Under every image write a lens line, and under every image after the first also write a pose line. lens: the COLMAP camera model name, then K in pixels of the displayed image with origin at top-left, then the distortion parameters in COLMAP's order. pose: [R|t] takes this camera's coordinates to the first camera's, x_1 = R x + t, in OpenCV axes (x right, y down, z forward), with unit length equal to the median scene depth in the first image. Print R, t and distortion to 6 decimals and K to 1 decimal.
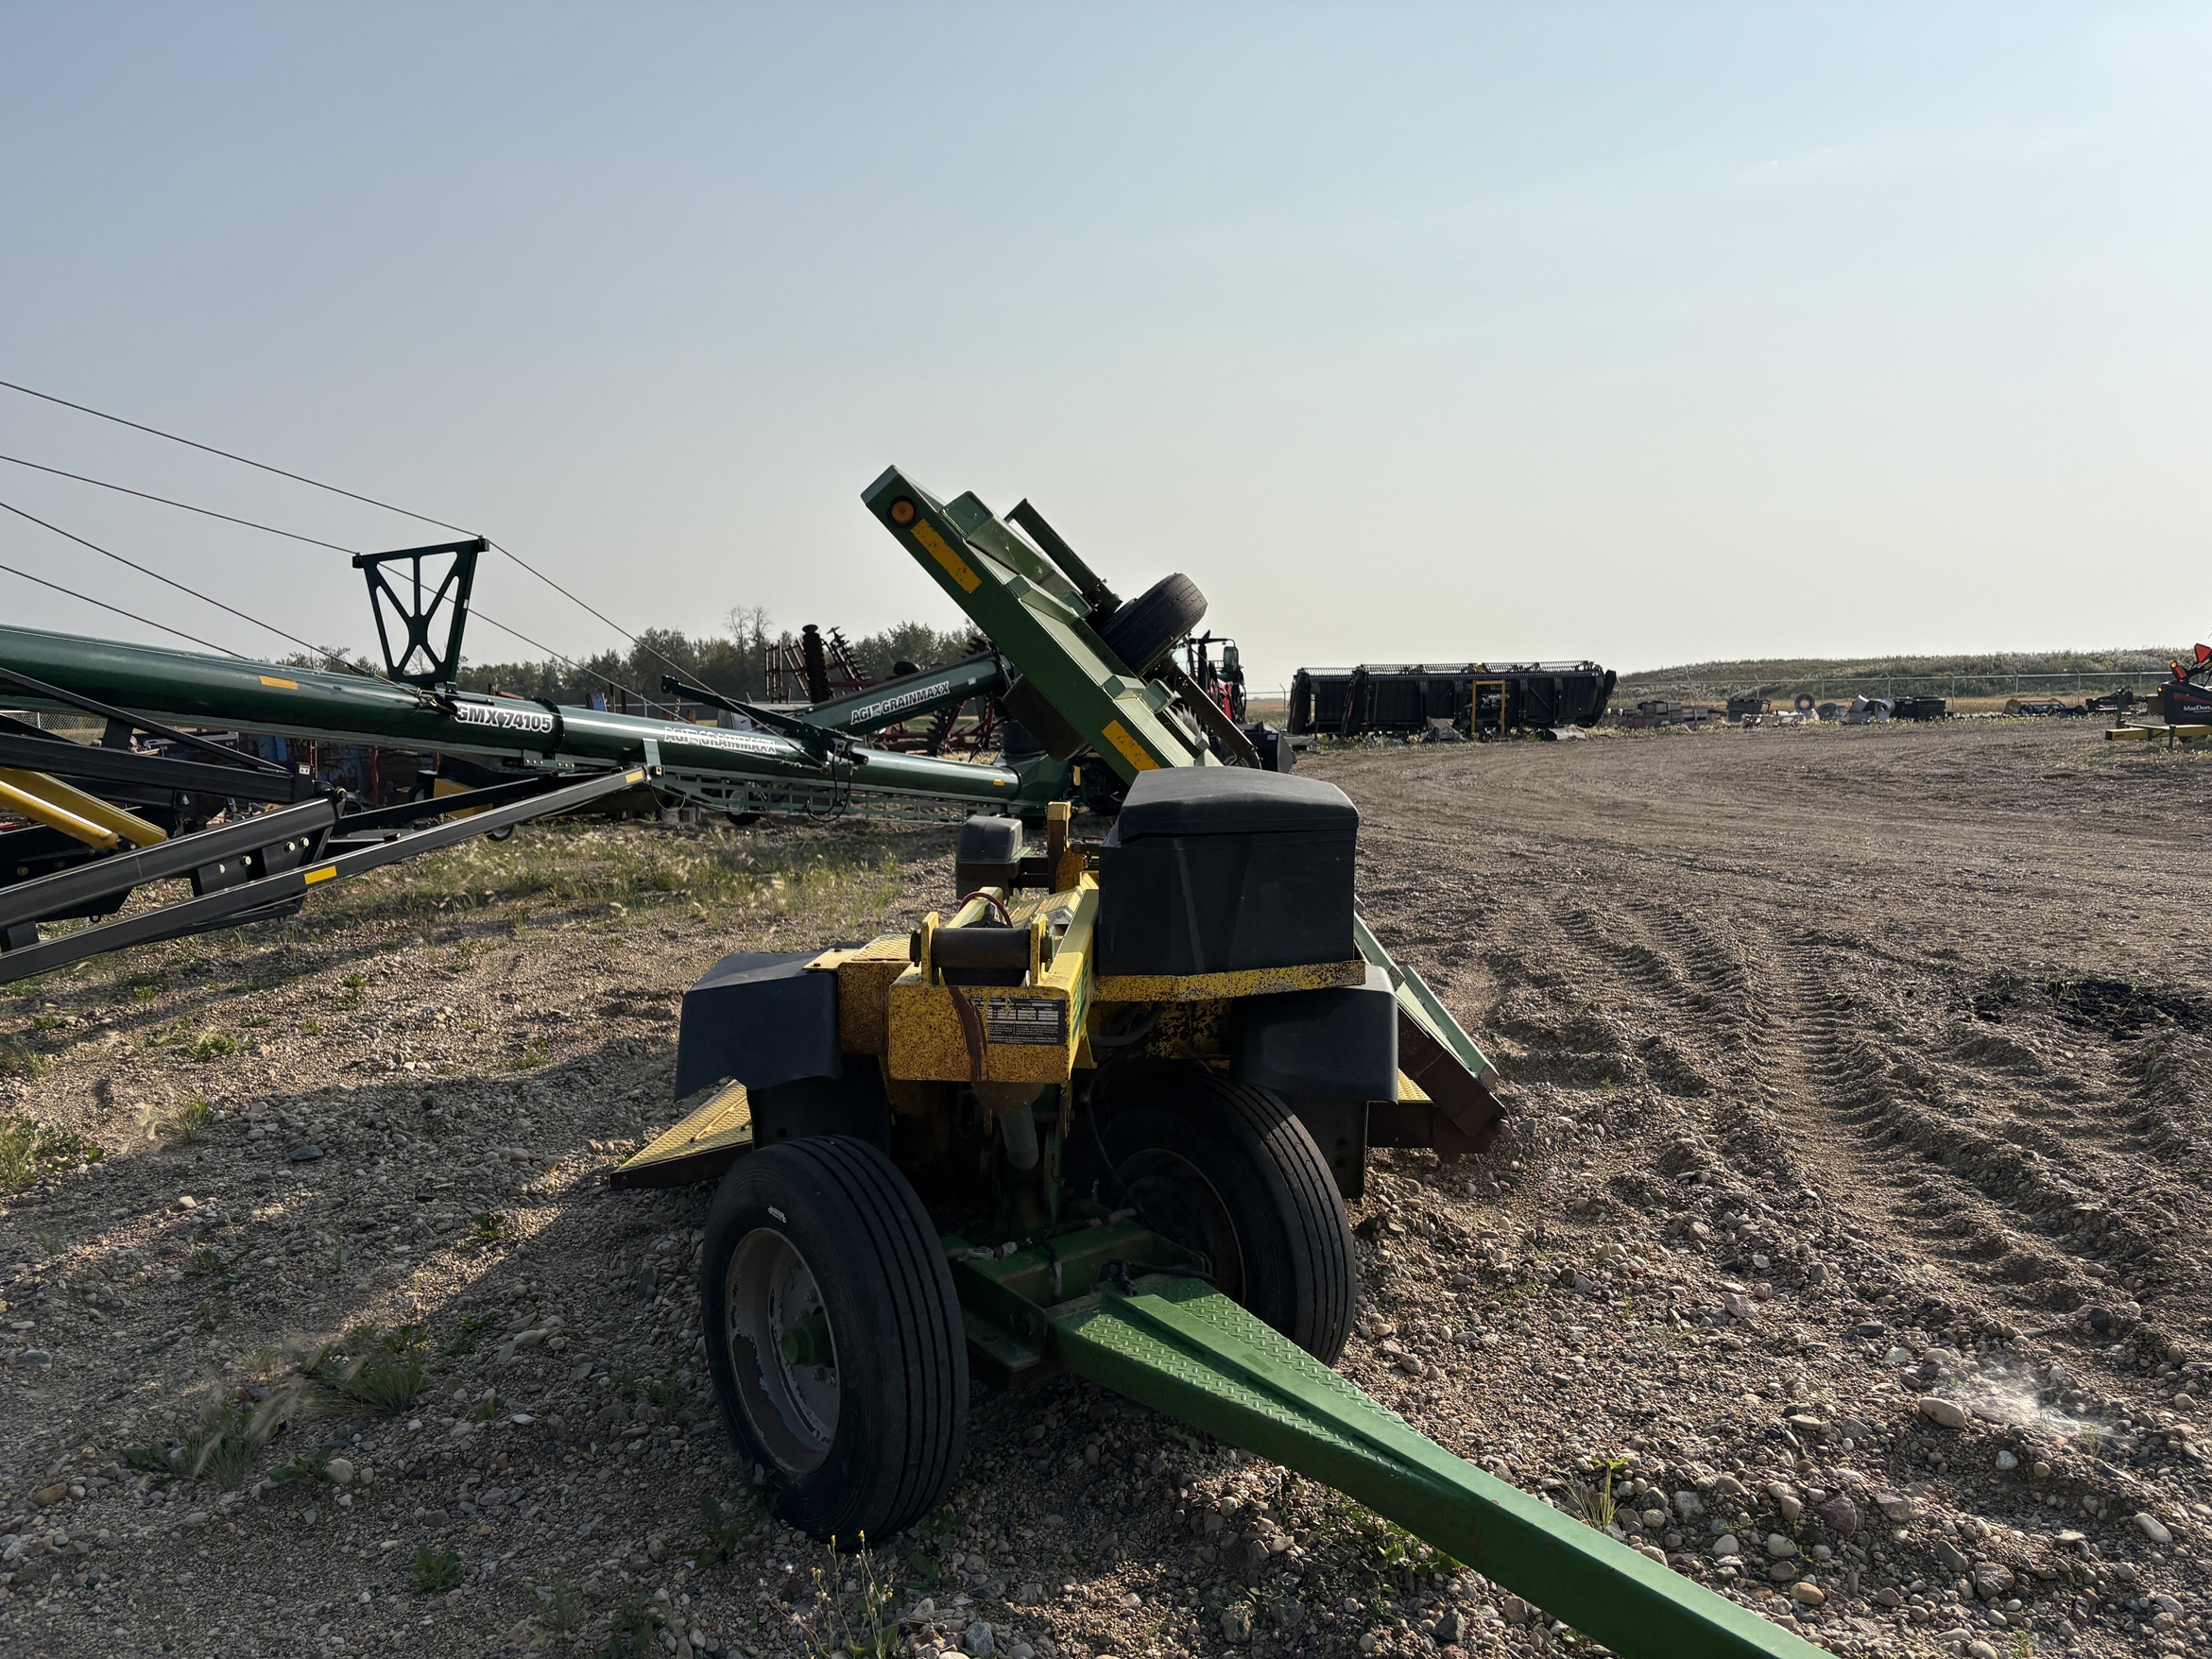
lens RADIAL K [[1668.1, 0, 1114.4], [0, 1668.1, 820.8], [0, 0, 1]] dist [0.179739, -0.216304]
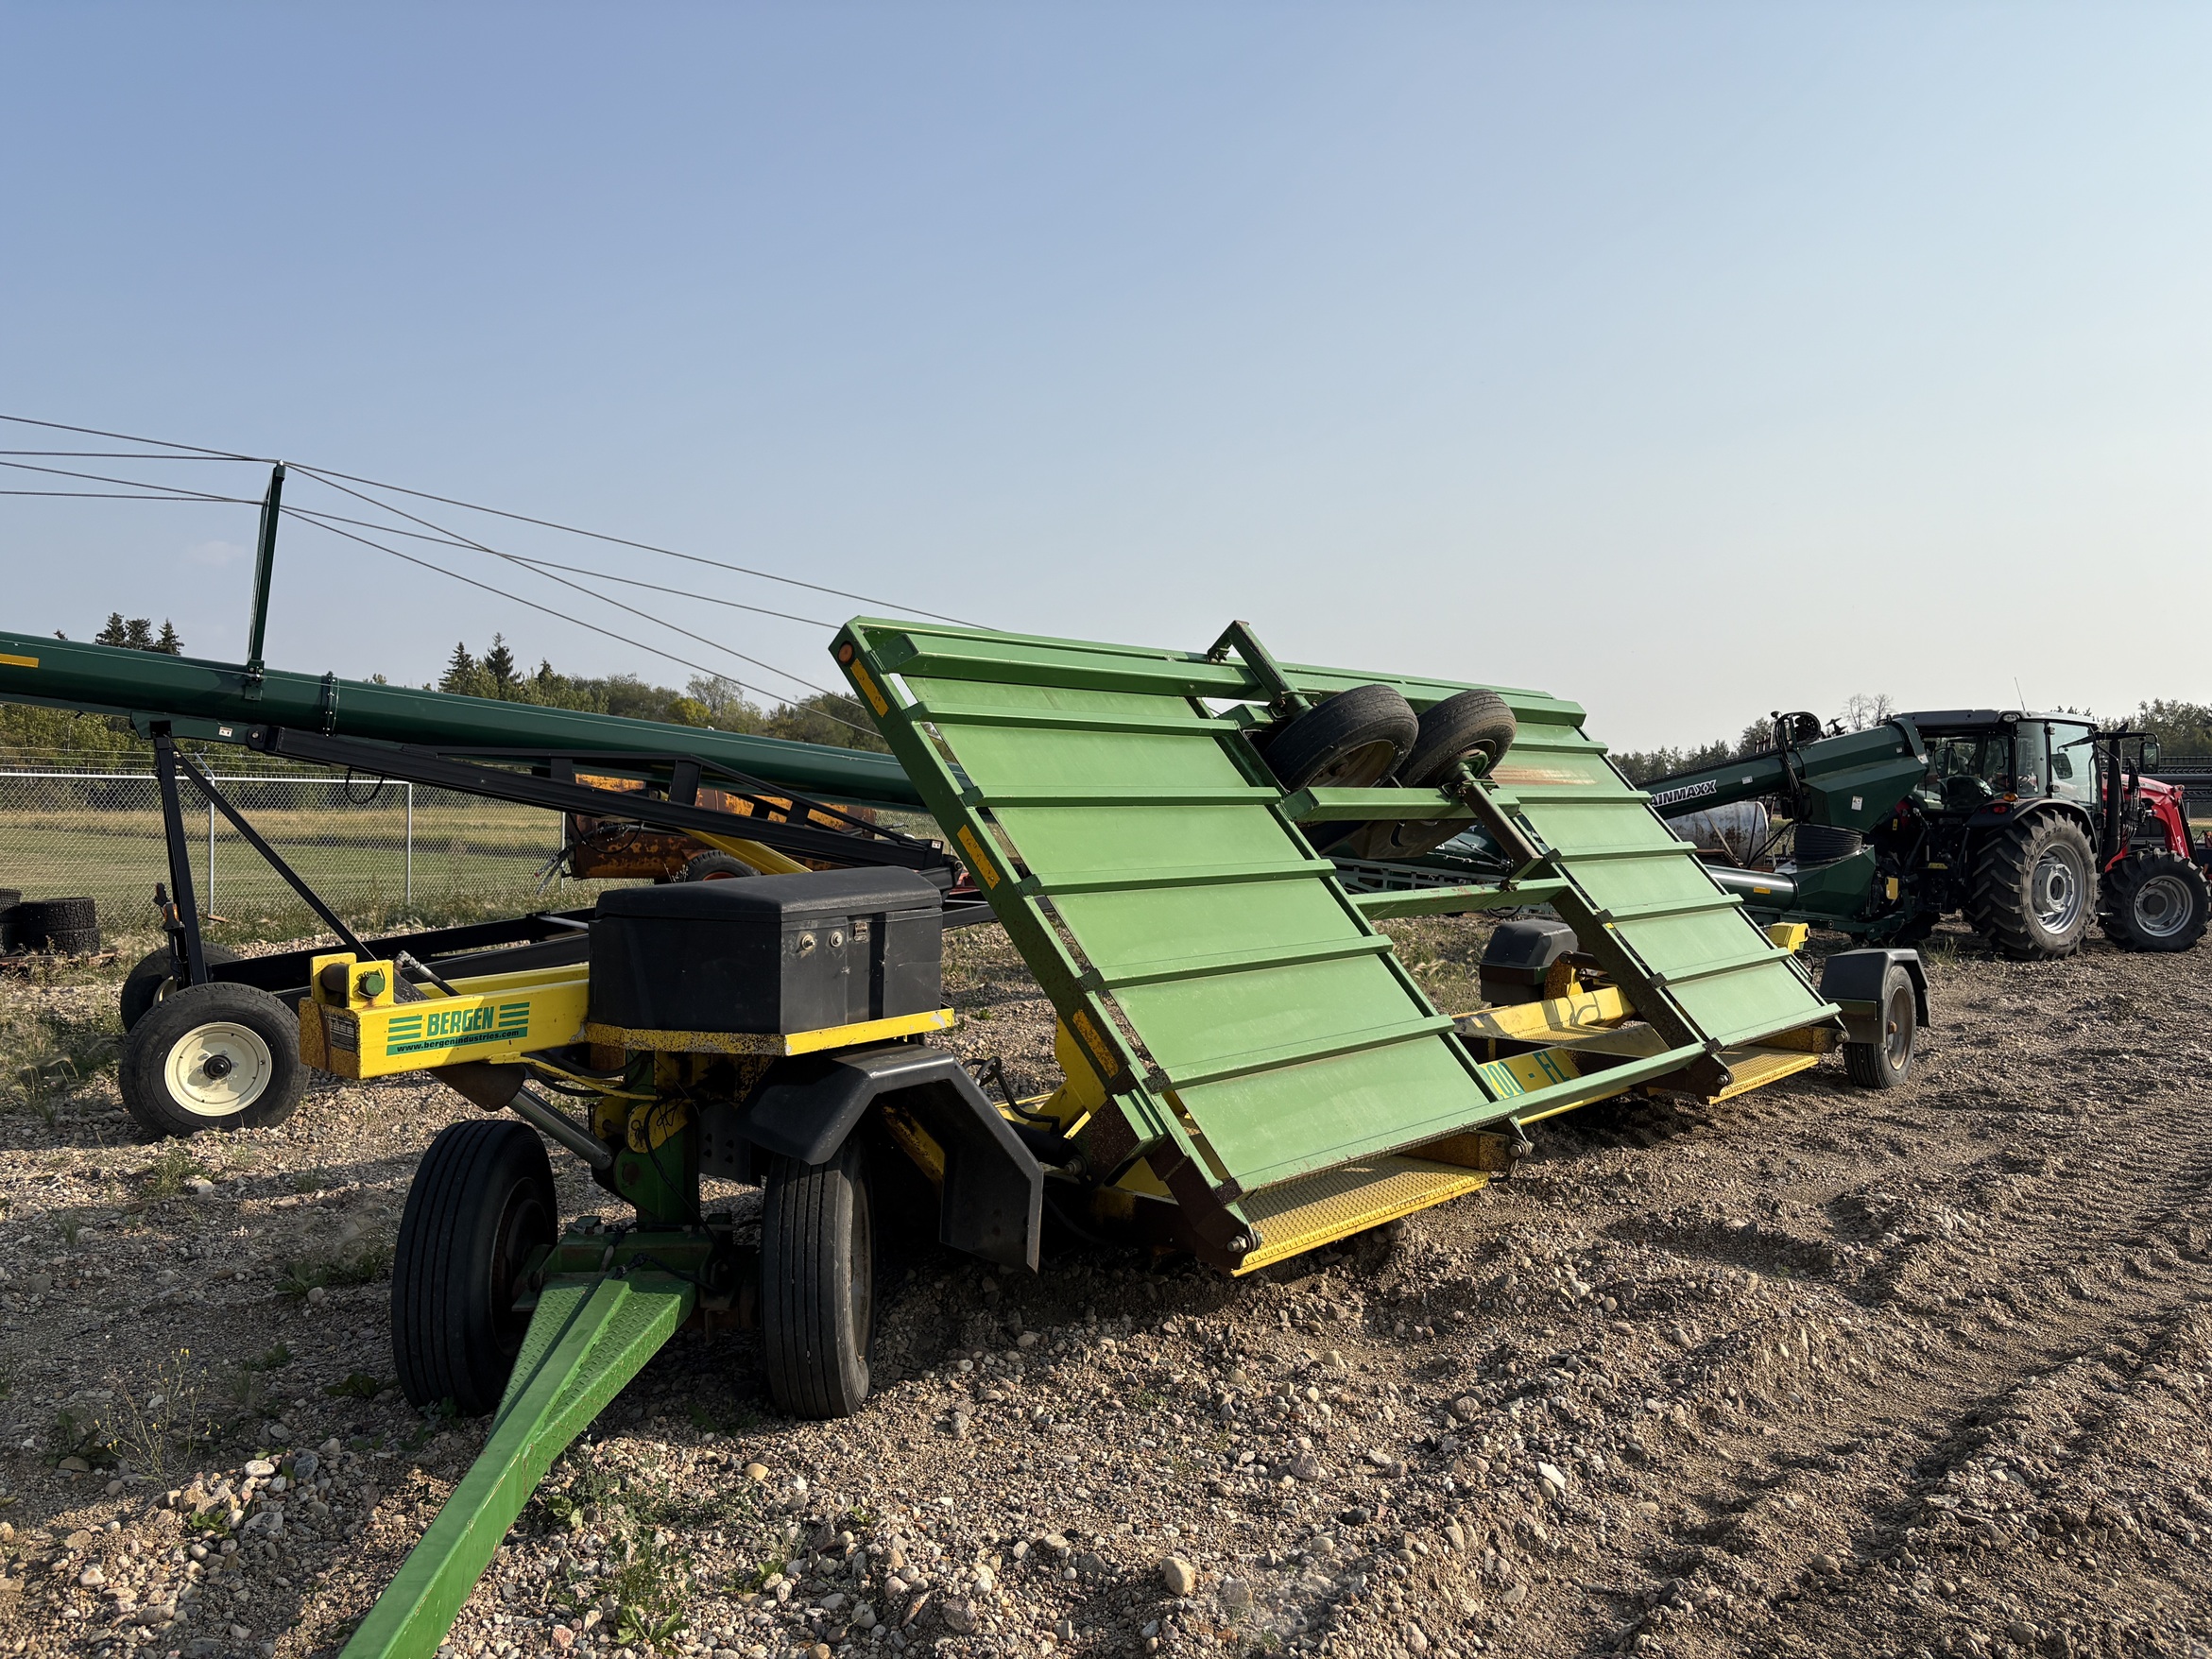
lens RADIAL K [[1694.9, 0, 1113.7], [0, 1694.9, 787.8], [0, 0, 1]] dist [0.042039, -0.006019]
pose [[0.796714, 0.019467, -0.604043, 0.773152], [-0.063085, 0.996700, -0.051086, -0.032231], [0.601055, 0.078807, 0.795313, 0.129571]]
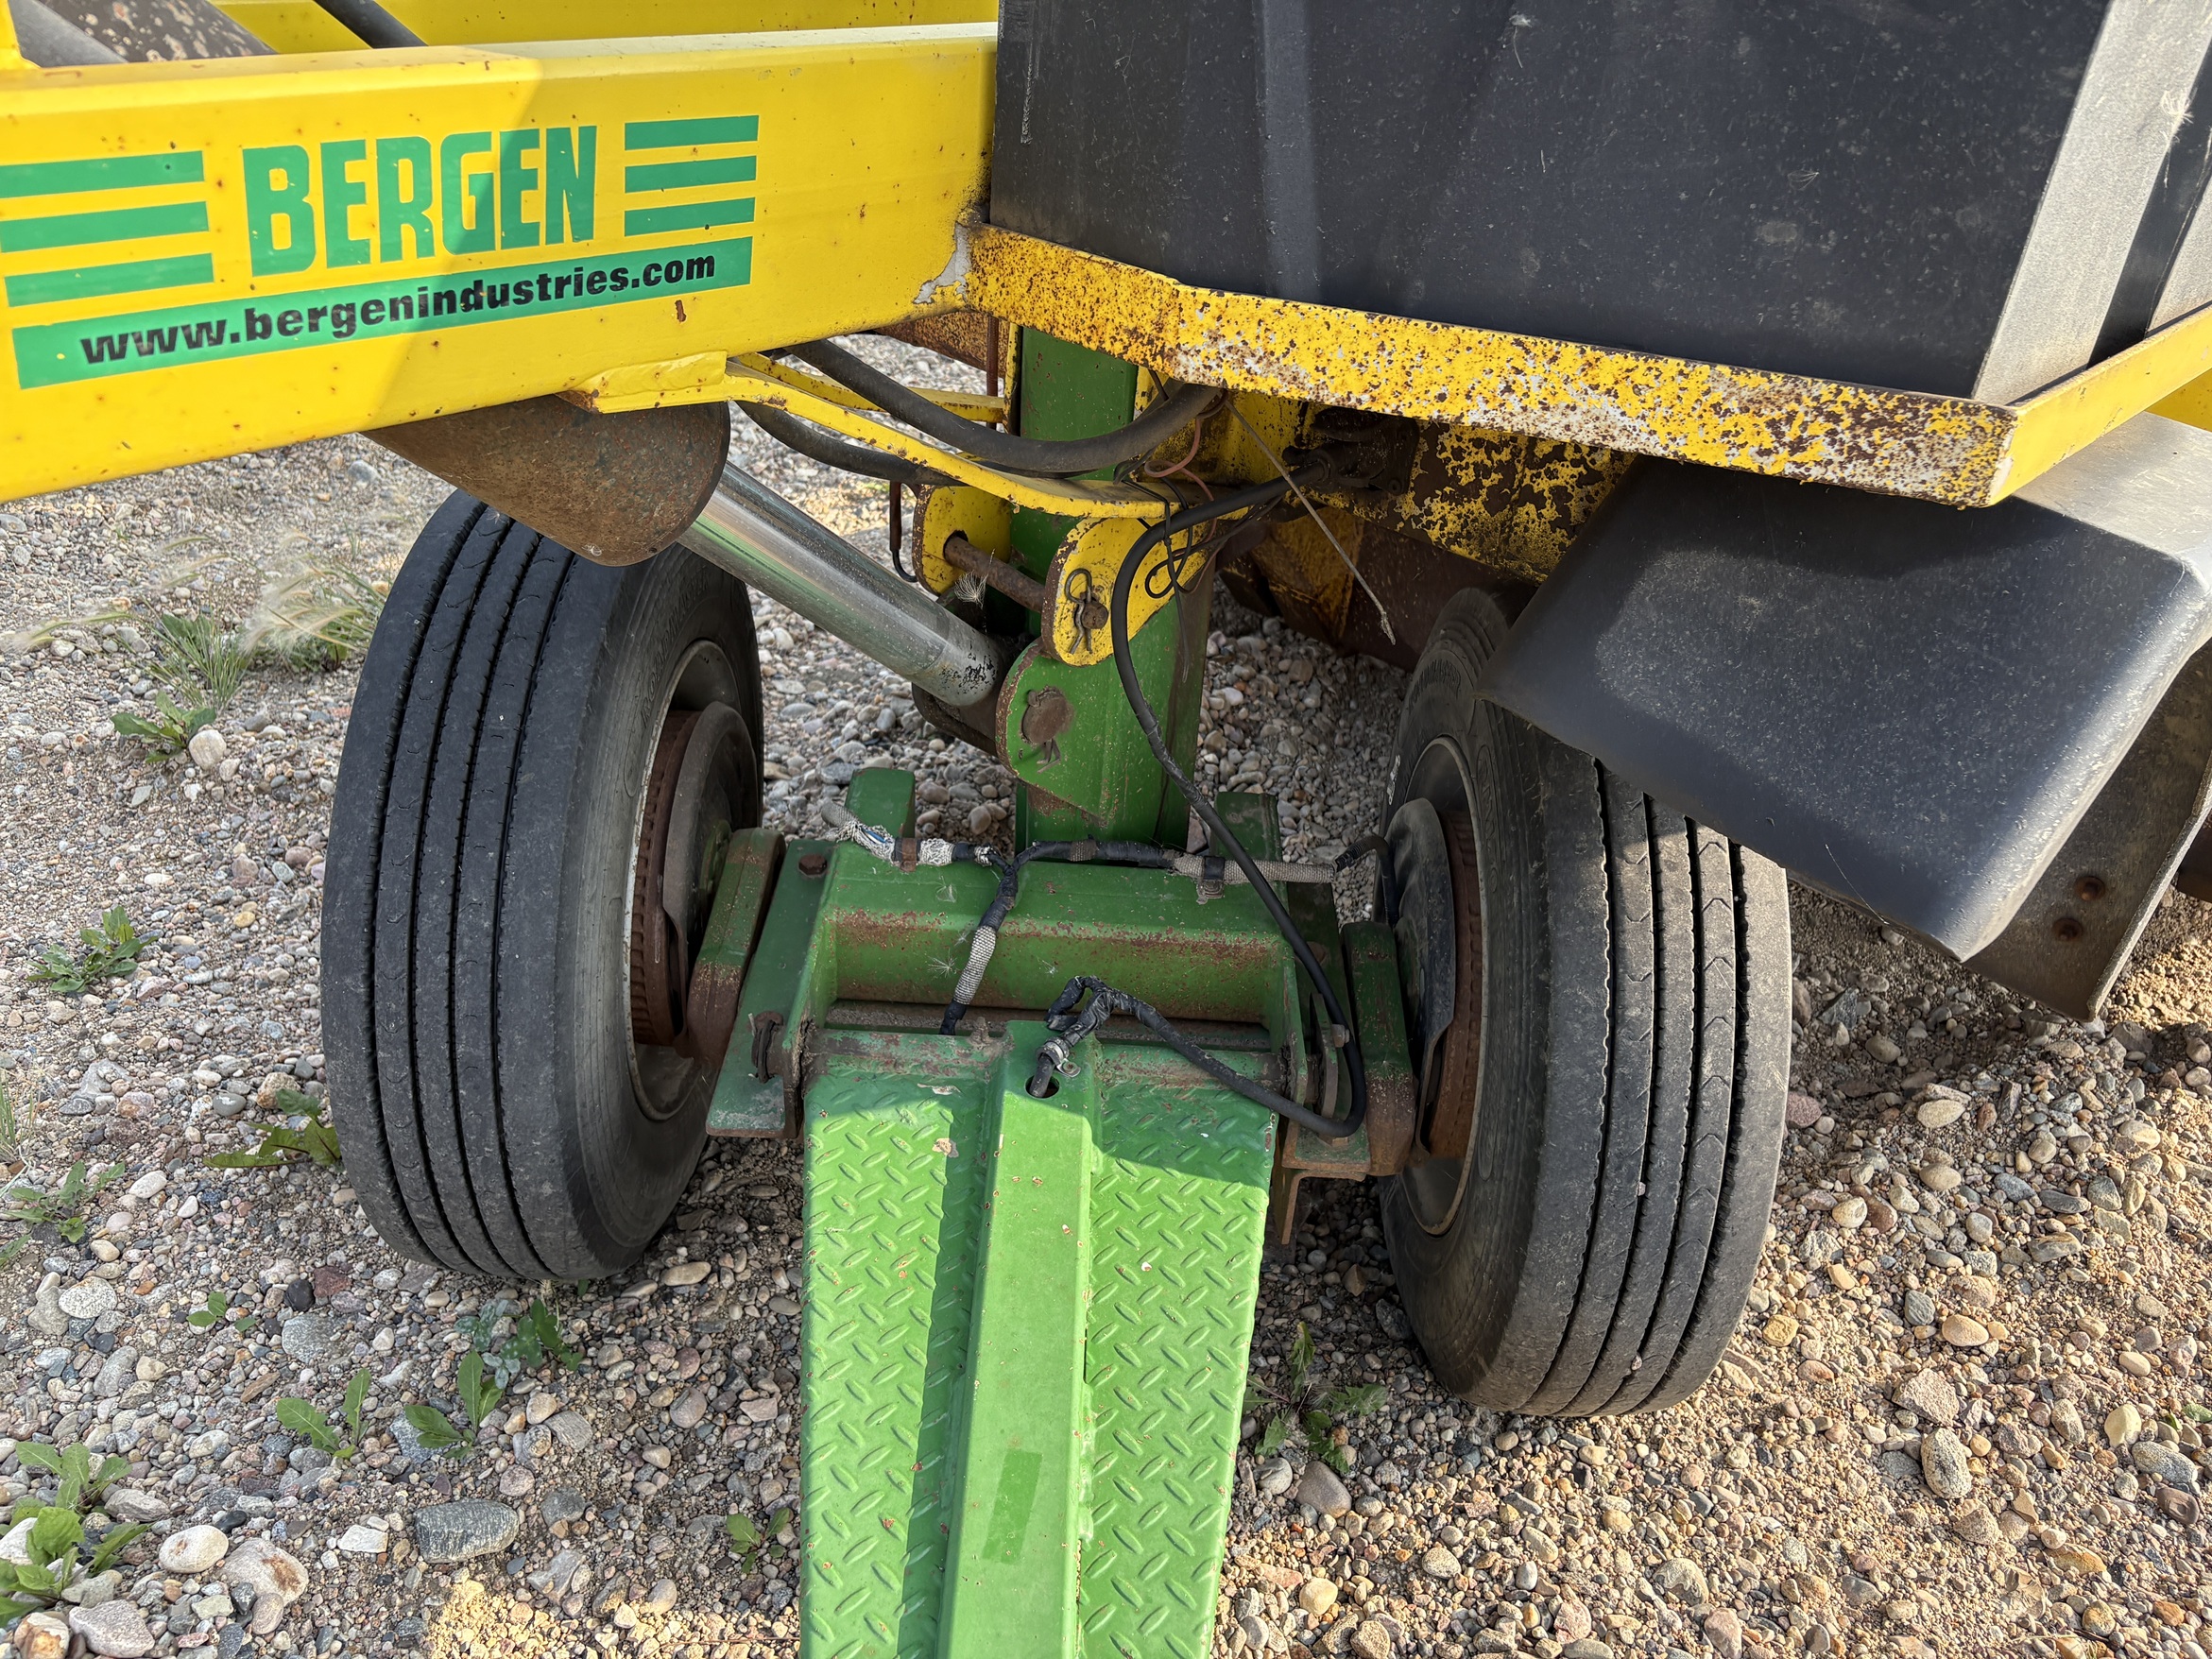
lens RADIAL K [[1702.8, 0, 1118.6], [0, 1702.8, 807.7], [0, 0, 1]] dist [0.003759, -0.003453]
pose [[0.768252, 0.382039, -0.513649, 0.145235], [-0.145690, 0.885682, 0.440842, 0.032867], [0.623348, -0.263844, 0.736086, 0.533761]]
